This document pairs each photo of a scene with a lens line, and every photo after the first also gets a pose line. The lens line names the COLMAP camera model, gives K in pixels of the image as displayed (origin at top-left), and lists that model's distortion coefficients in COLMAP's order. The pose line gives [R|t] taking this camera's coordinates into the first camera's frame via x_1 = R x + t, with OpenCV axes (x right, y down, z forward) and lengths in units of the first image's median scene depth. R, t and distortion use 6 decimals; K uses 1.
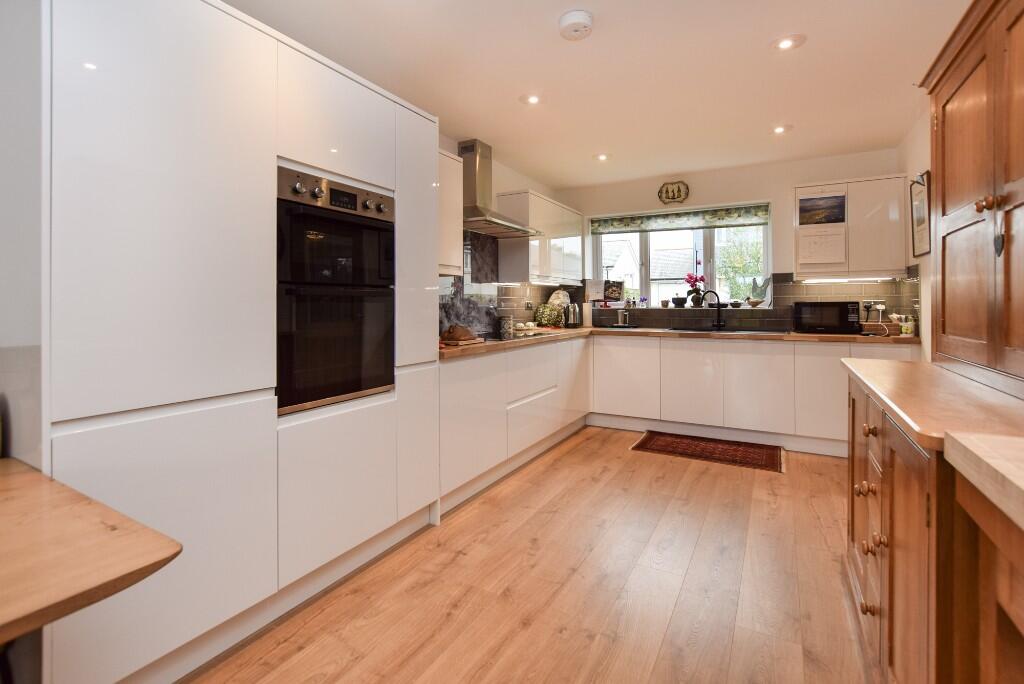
lens RADIAL K [[475.2, 0, 505.8], [0, 475.2, 299.0], [0, 0, 1]] dist [-0.002435, -0.000890]
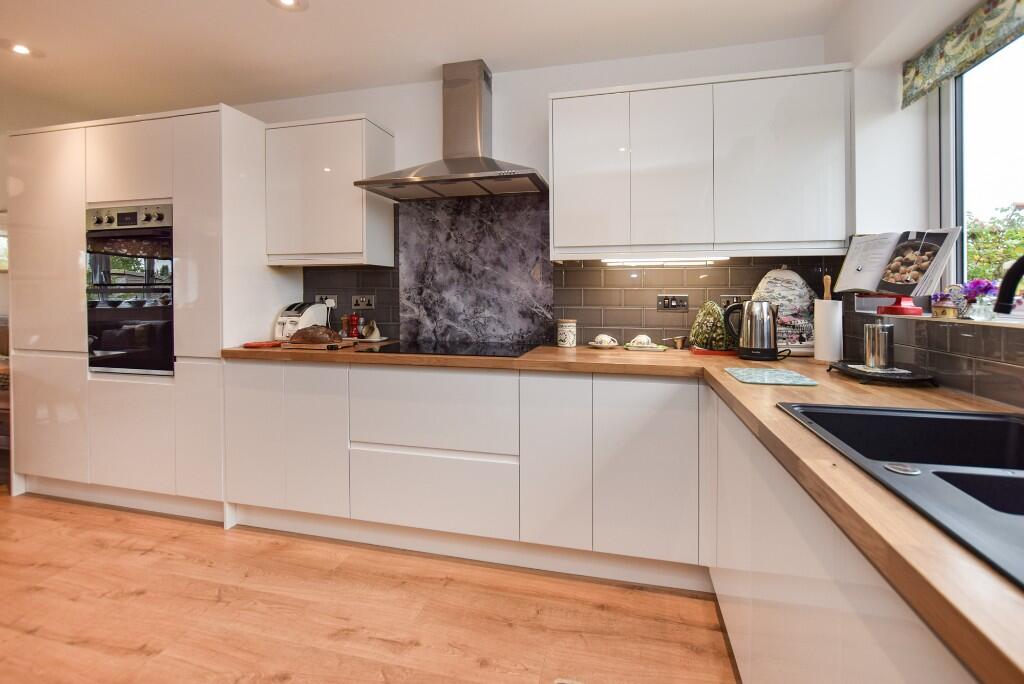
lens RADIAL K [[475.2, 0, 505.8], [0, 475.2, 299.0], [0, 0, 1]] dist [-0.002435, -0.000890]
pose [[0.261324, 0.011210, -0.965186, 0.976213], [0.009412, 0.999855, 0.014161, 0.001056], [0.965205, -0.012785, 0.261180, 1.367434]]
